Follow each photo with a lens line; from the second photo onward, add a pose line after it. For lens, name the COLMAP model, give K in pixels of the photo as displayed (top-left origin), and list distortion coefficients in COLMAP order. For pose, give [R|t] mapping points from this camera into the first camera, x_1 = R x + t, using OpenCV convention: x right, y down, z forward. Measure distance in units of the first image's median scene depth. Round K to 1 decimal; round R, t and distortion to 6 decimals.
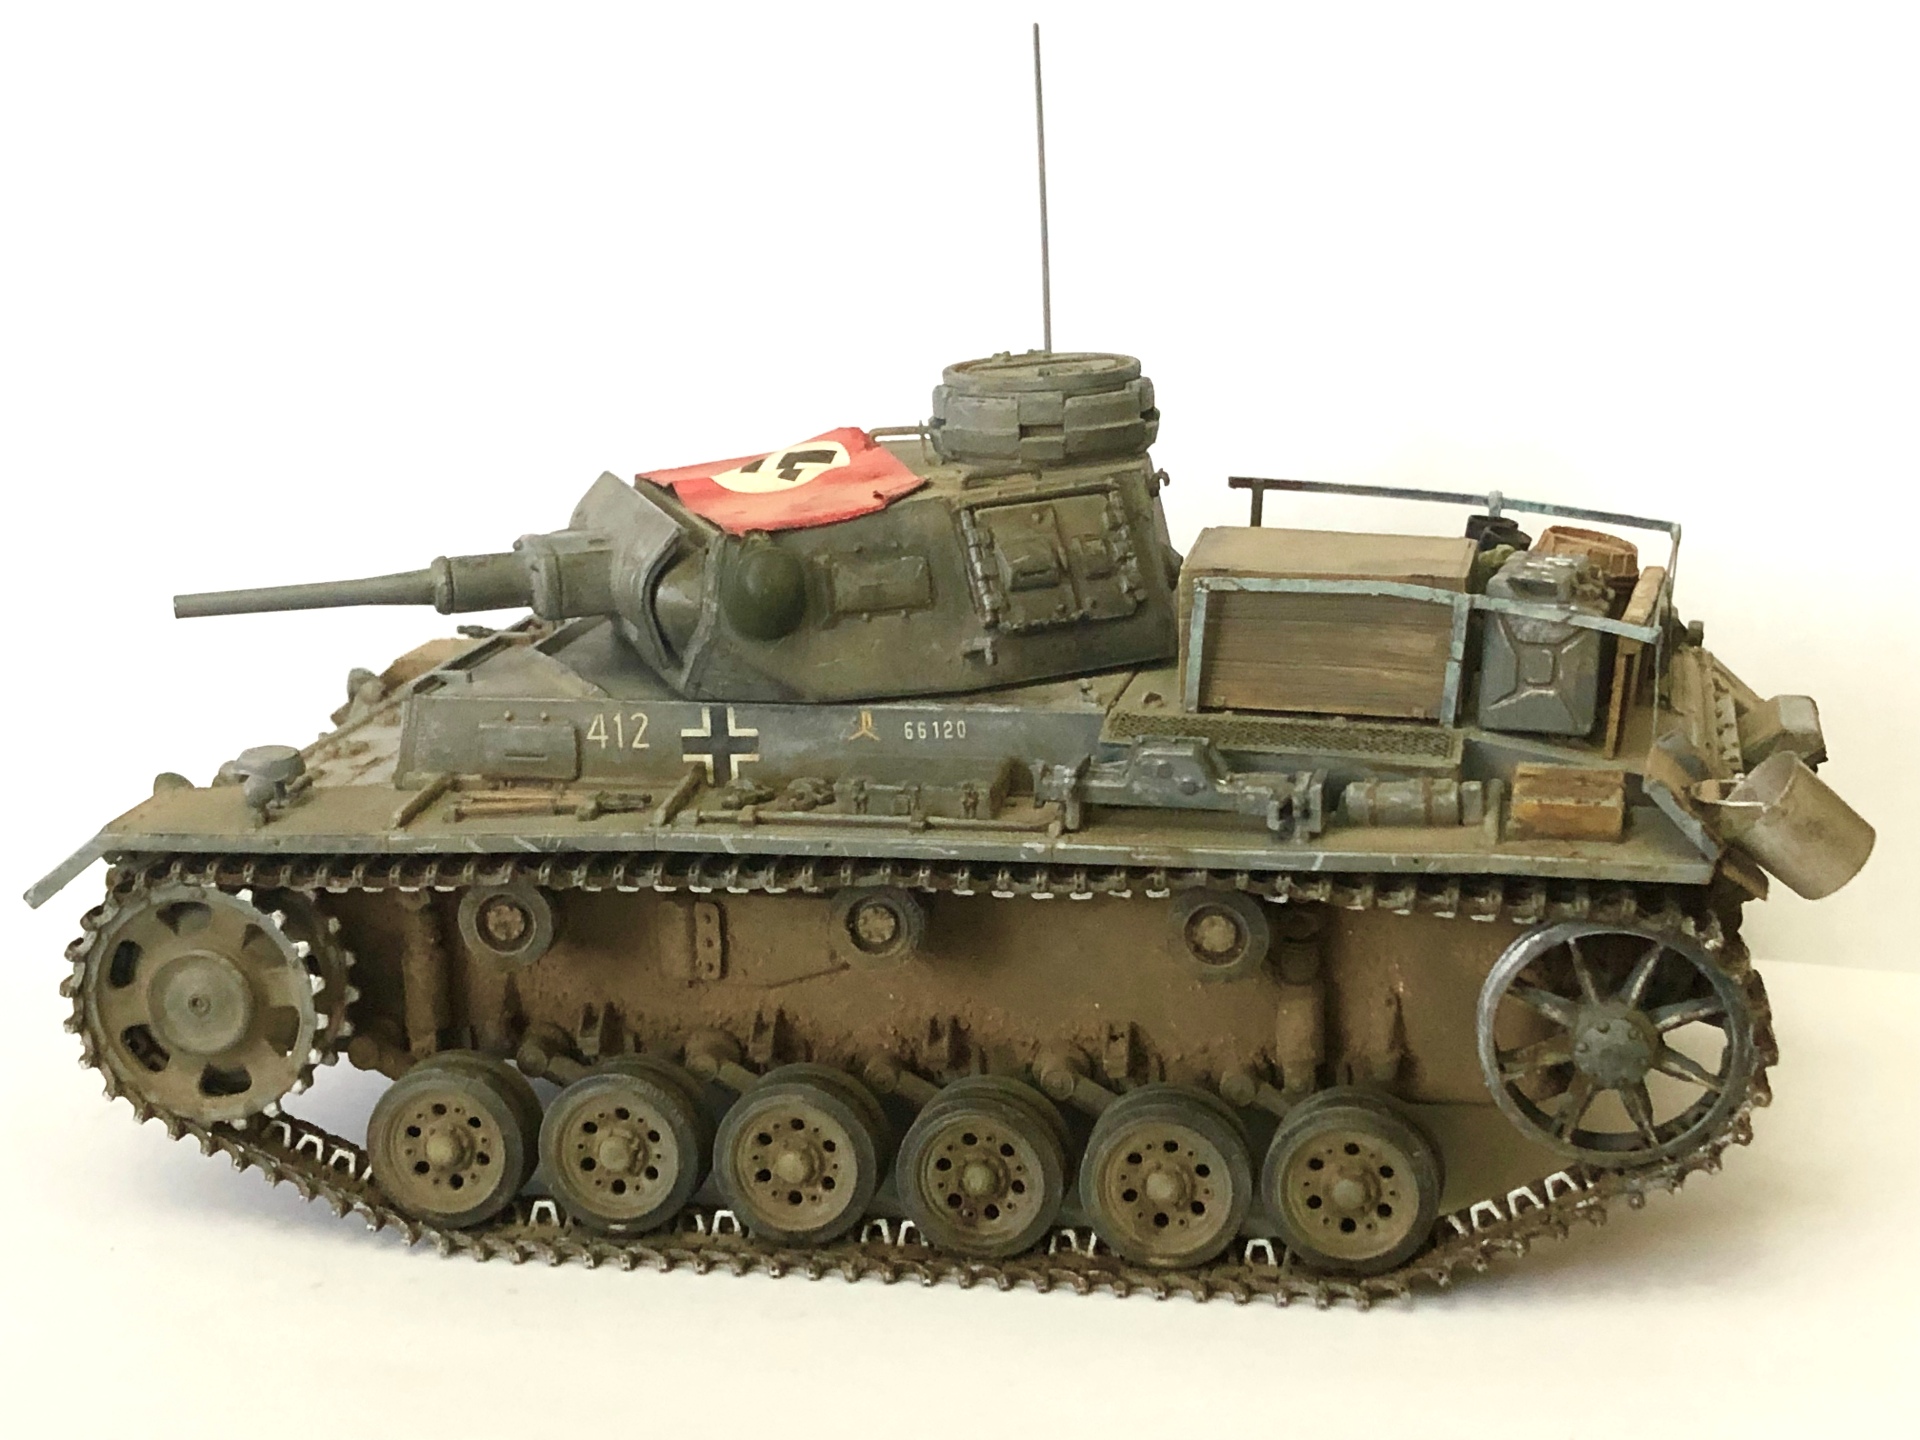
lens RADIAL K [[3094.4, 0, 960.0], [0, 3094.4, 720.0], [0, 0, 1]] dist [0.276656, 0.003492]
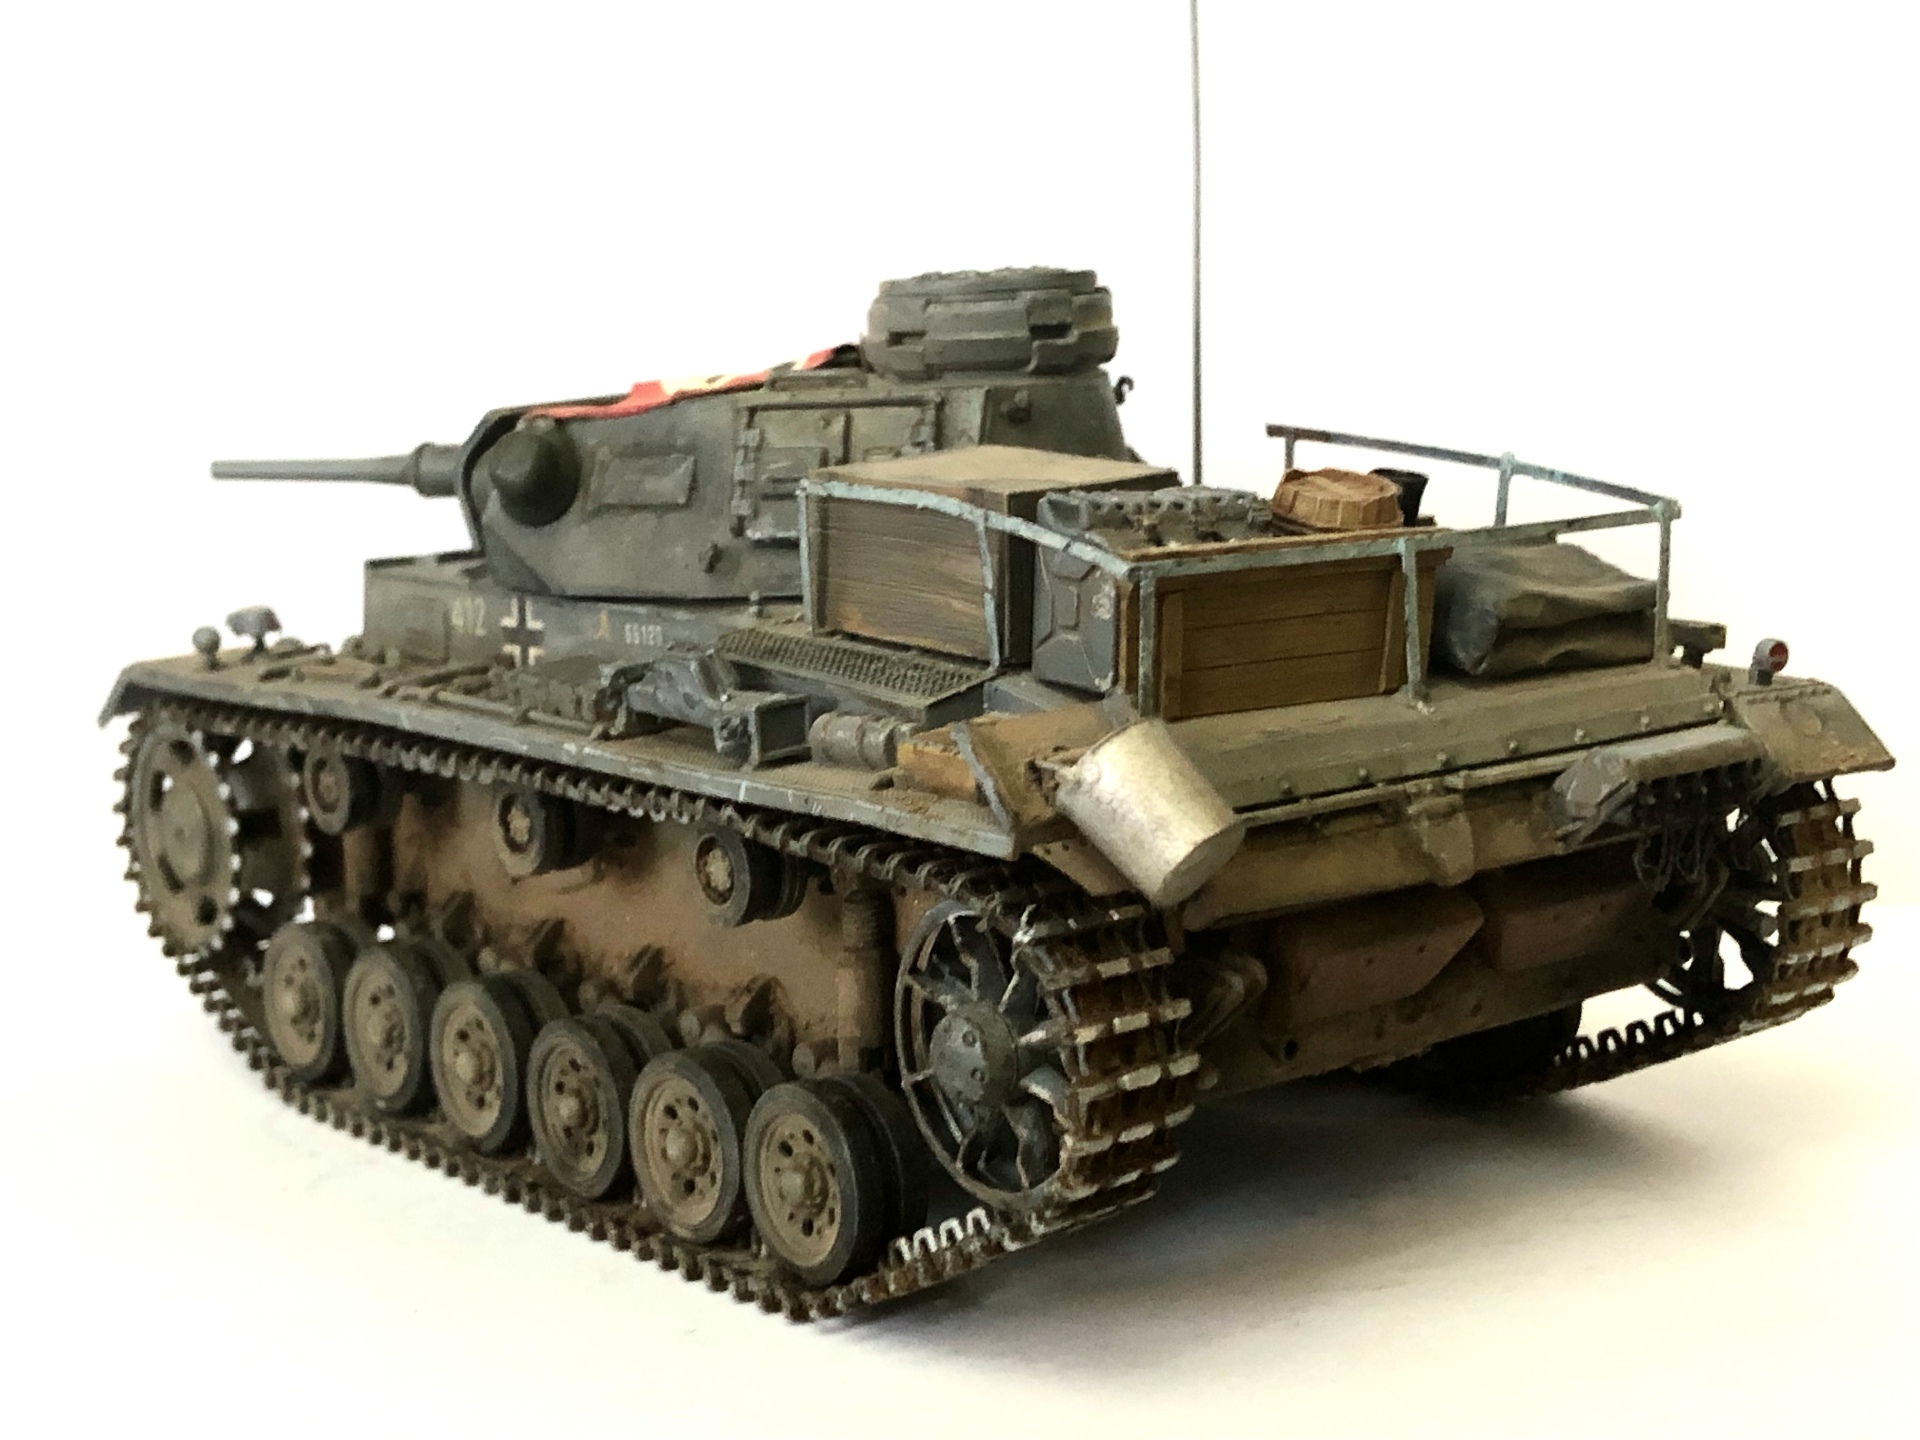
lens RADIAL K [[3094.4, 0, 960.0], [0, 3094.4, 720.0], [0, 0, 1]] dist [0.276656, 0.003492]
pose [[0.778432, 0.103608, -0.619120, 0.645911], [-0.131100, 0.991369, 0.001068, 0.015163], [0.613887, 0.080335, 0.785296, 0.319822]]
